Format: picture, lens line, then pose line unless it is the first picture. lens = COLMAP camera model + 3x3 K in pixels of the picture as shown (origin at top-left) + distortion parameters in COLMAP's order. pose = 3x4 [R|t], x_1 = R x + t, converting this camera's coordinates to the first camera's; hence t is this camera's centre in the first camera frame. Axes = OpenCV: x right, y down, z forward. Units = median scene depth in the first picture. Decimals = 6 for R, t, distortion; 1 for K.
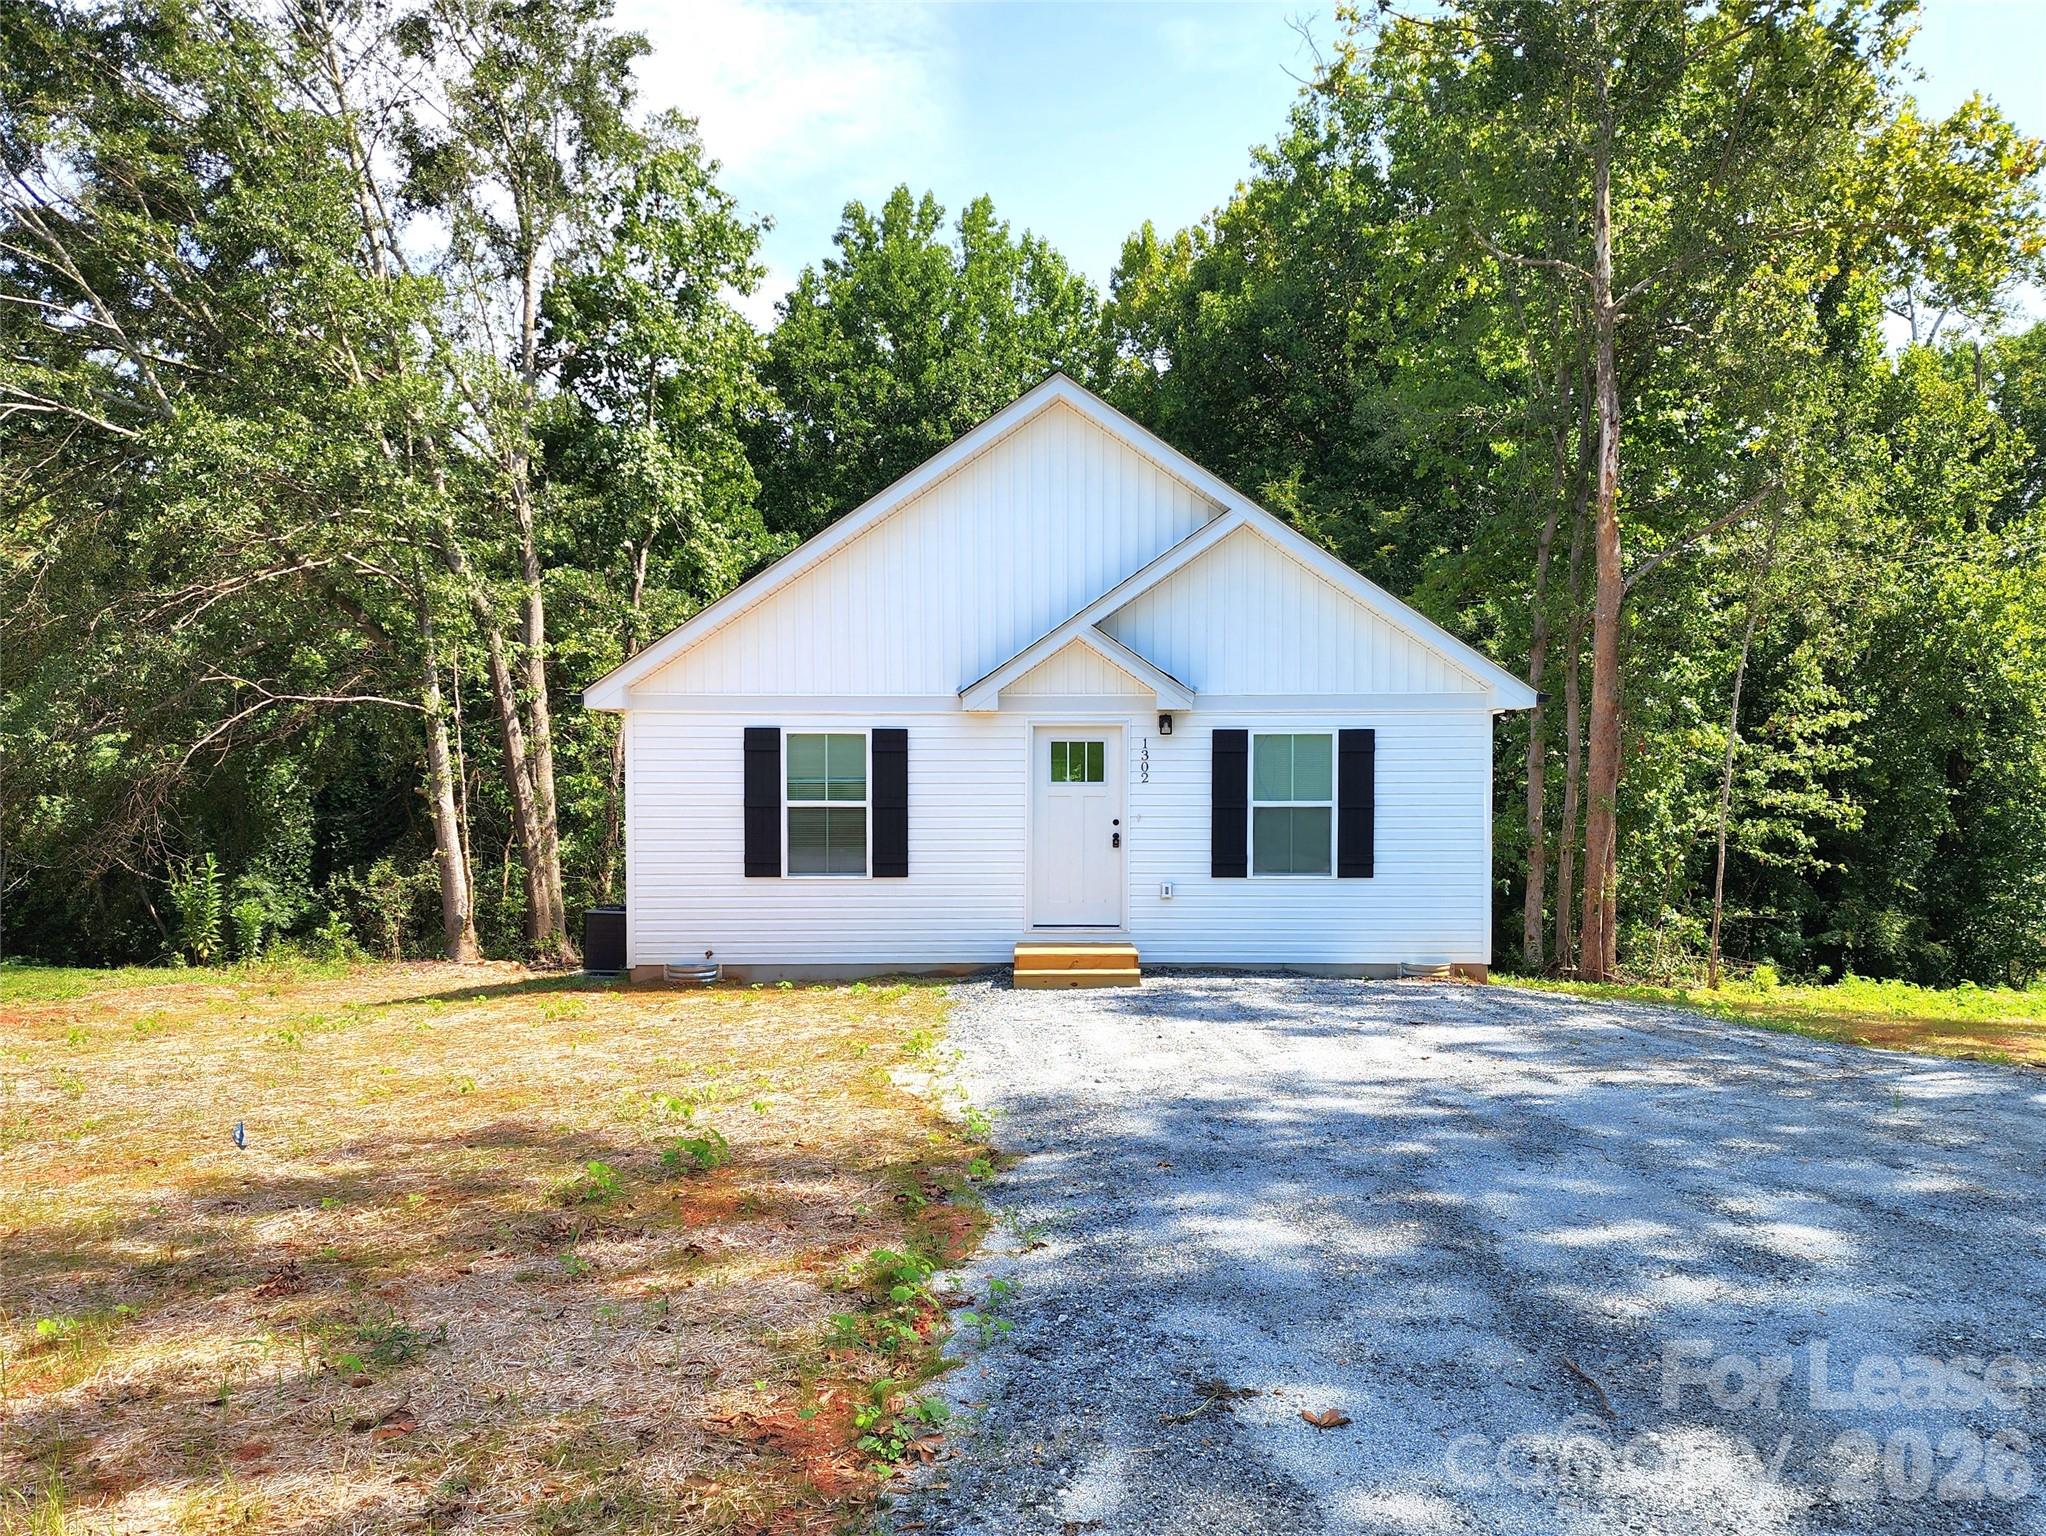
lens RADIAL K [[1375.6, 0, 1023.0], [0, 1375.6, 768.0], [0, 0, 1]] dist [-0.000849, -0.000268]
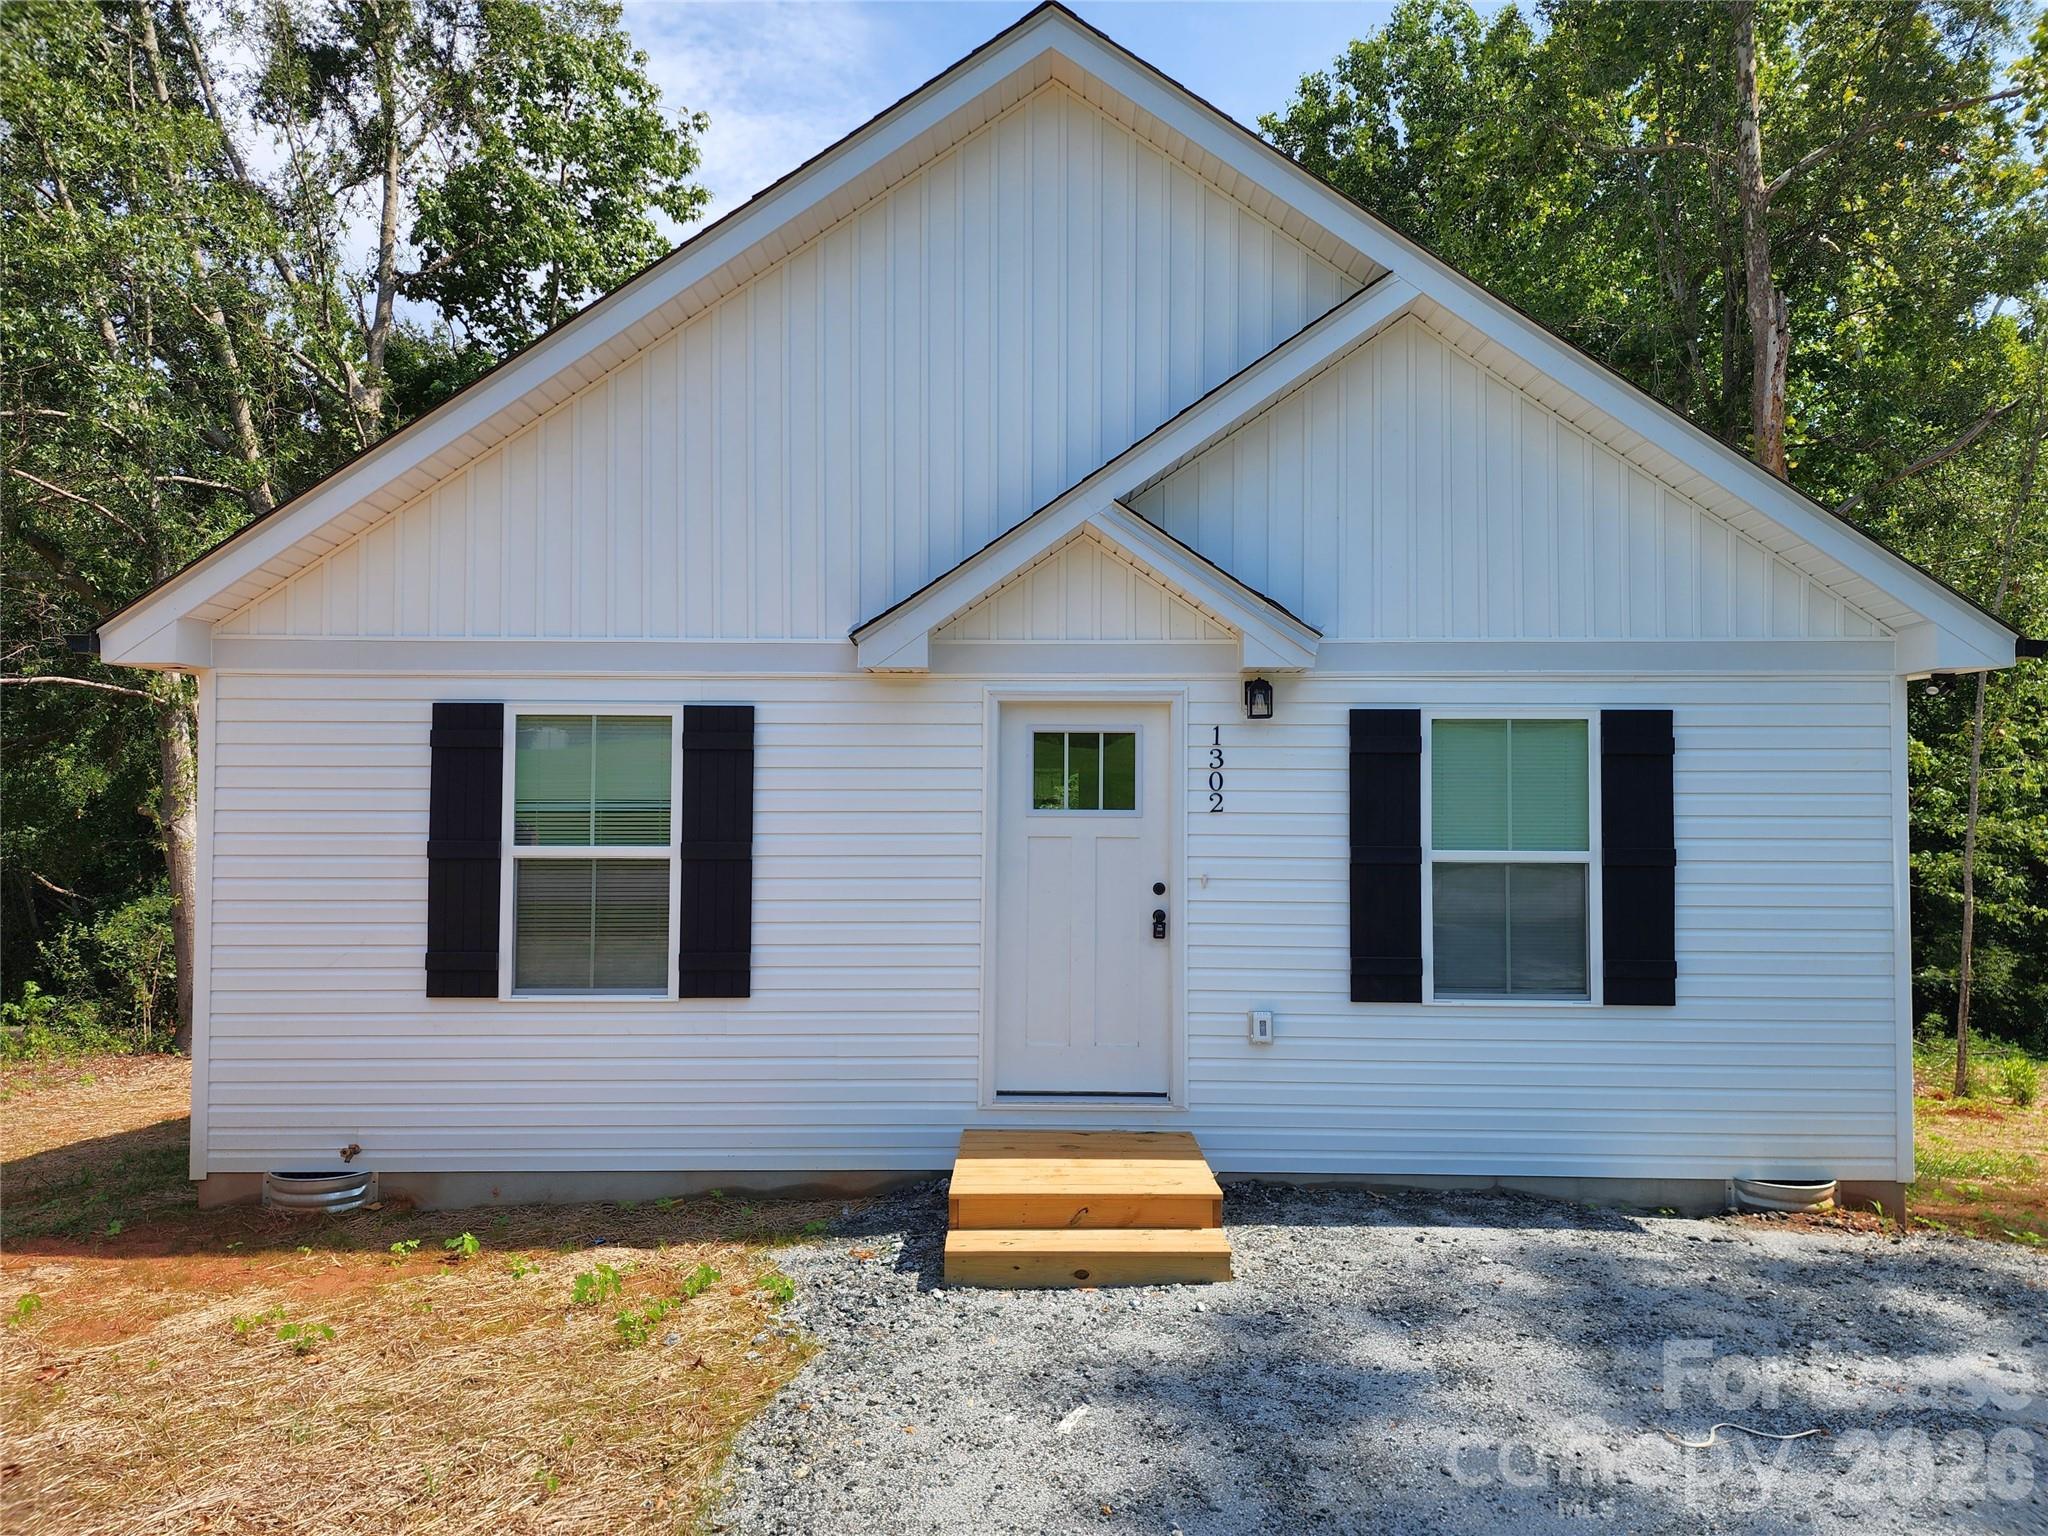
lens RADIAL K [[831.5, 0, 1059.0], [0, 831.5, 762.0], [0, 0, 1]] dist [0.126048, 0.000014]
pose [[0.999334, 0.004773, 0.036183, 0.018362], [-0.004016, 0.999772, -0.020972, -0.001307], [-0.036275, 0.020813, 0.999125, 0.678967]]
